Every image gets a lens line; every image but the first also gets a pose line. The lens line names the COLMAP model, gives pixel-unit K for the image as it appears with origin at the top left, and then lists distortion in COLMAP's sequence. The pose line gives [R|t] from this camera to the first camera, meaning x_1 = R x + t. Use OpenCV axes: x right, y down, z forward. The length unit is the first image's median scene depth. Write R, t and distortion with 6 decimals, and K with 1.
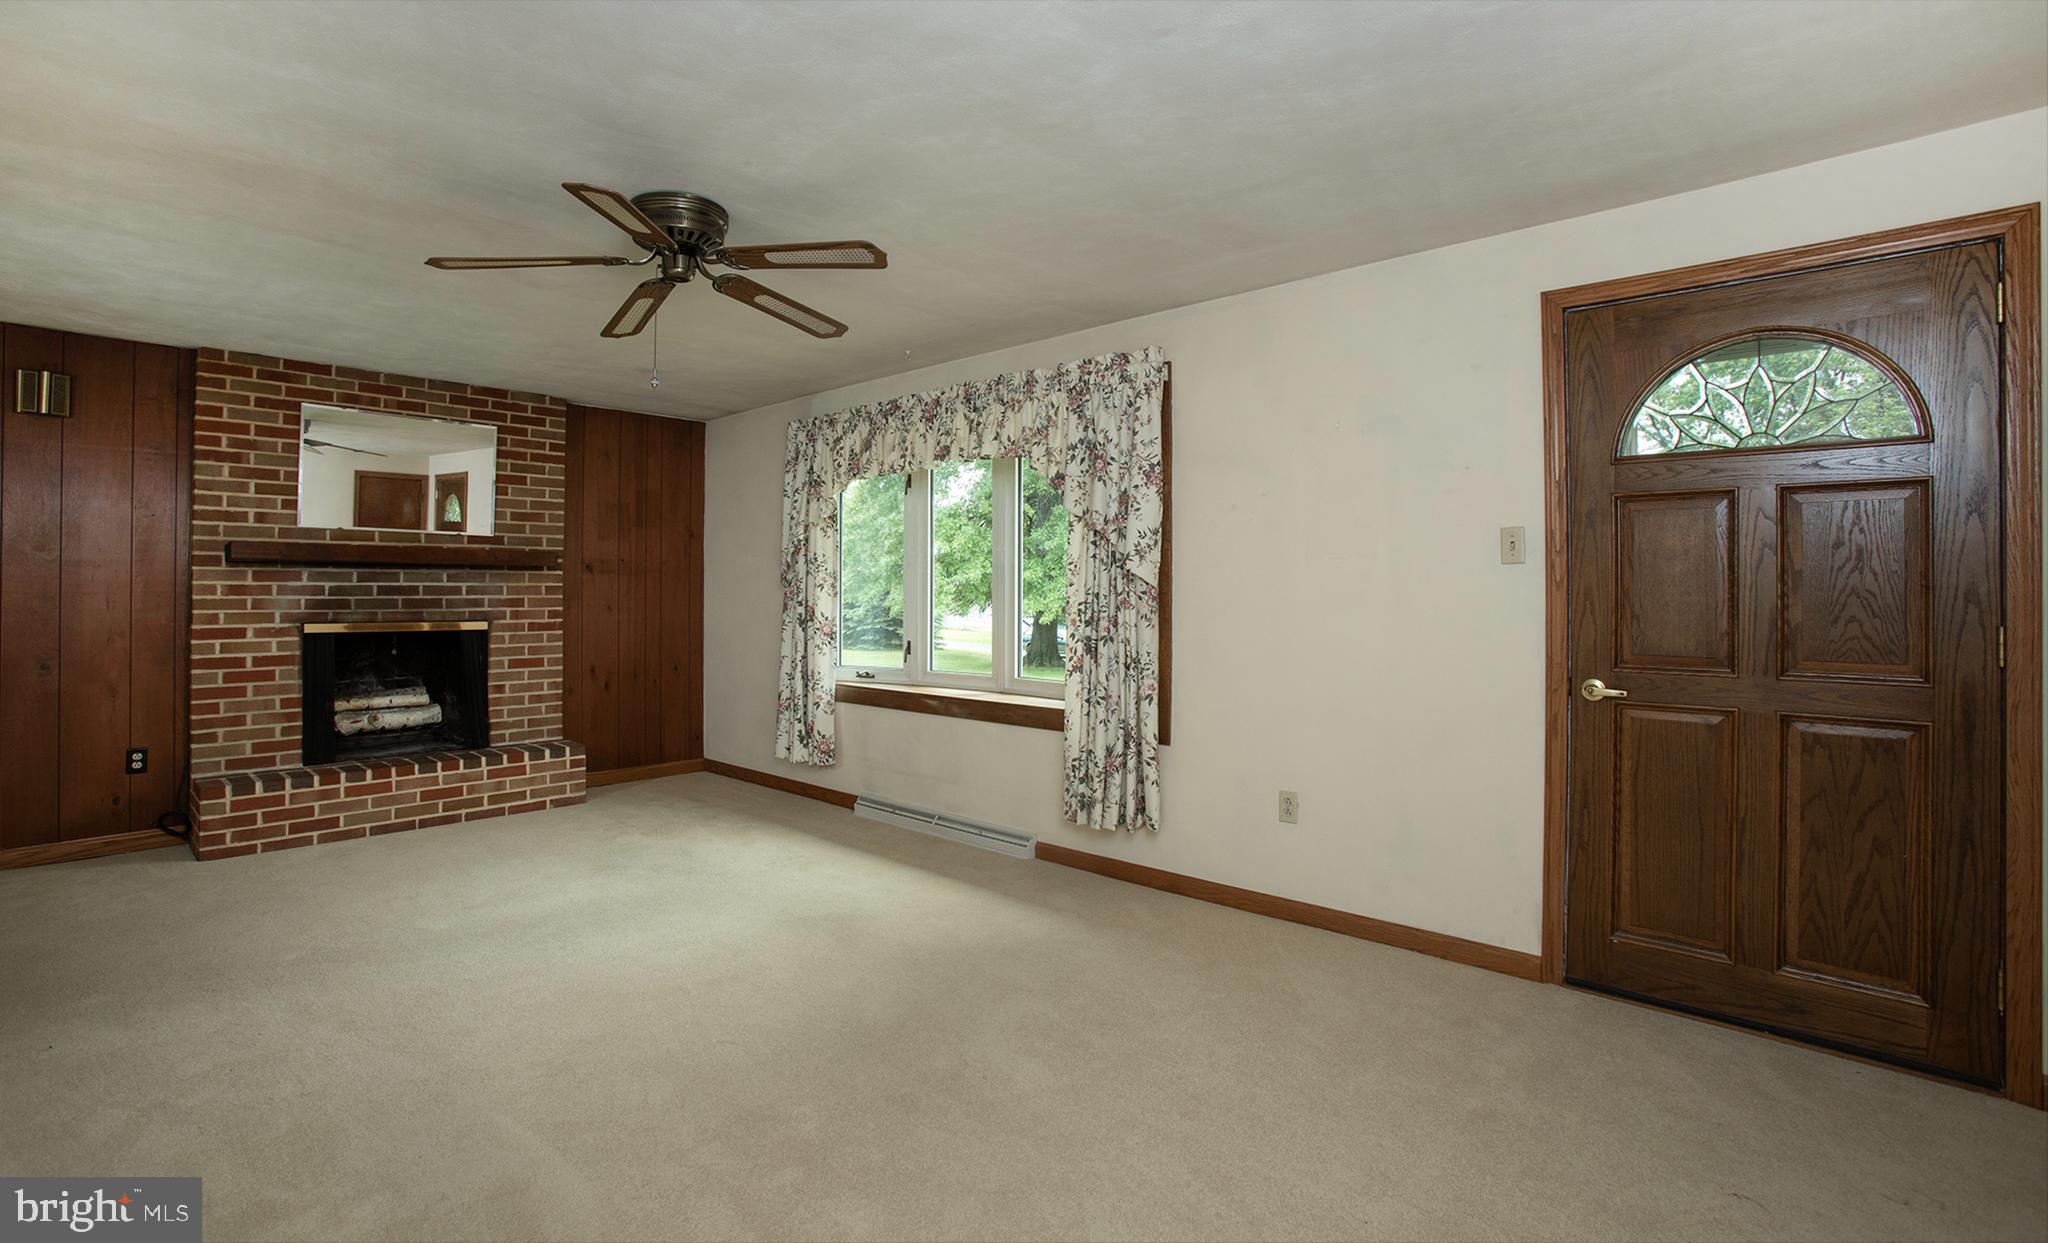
lens RADIAL K [[964.1, 0, 1077.1], [0, 964.1, 586.6], [0, 0, 1]] dist [-0.047391, 0.015705]
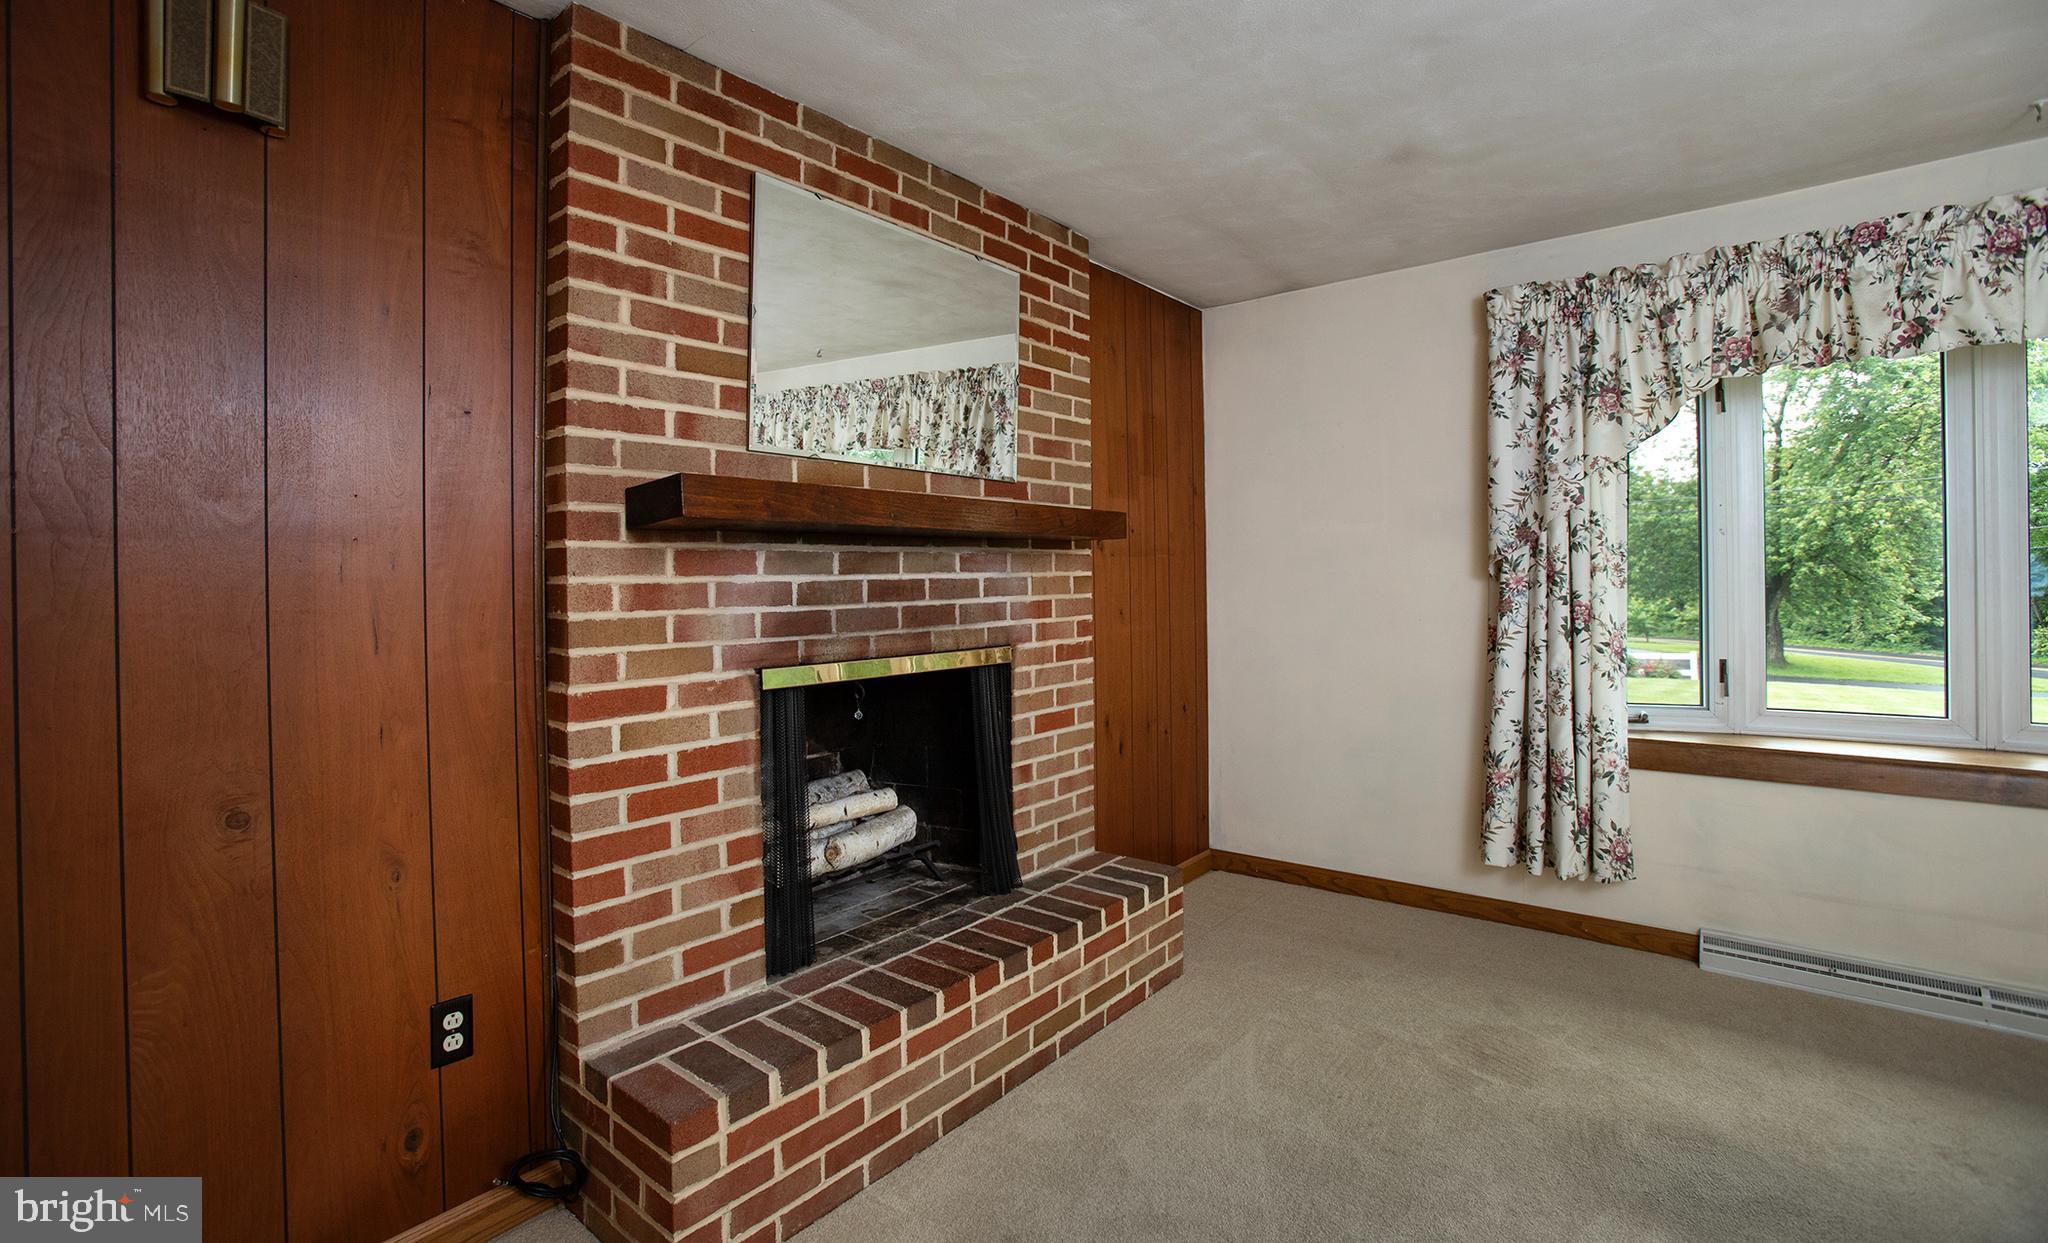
lens RADIAL K [[964.1, 0, 1117.2], [0, 964.1, 578.3], [0, 0, 1]] dist [-0.047391, 0.015705]
pose [[0.996025, -0.015131, 0.087779, -0.691614], [0.014489, 0.999863, 0.007954, -0.004608], [-0.087888, -0.006651, 0.996108, 0.530550]]
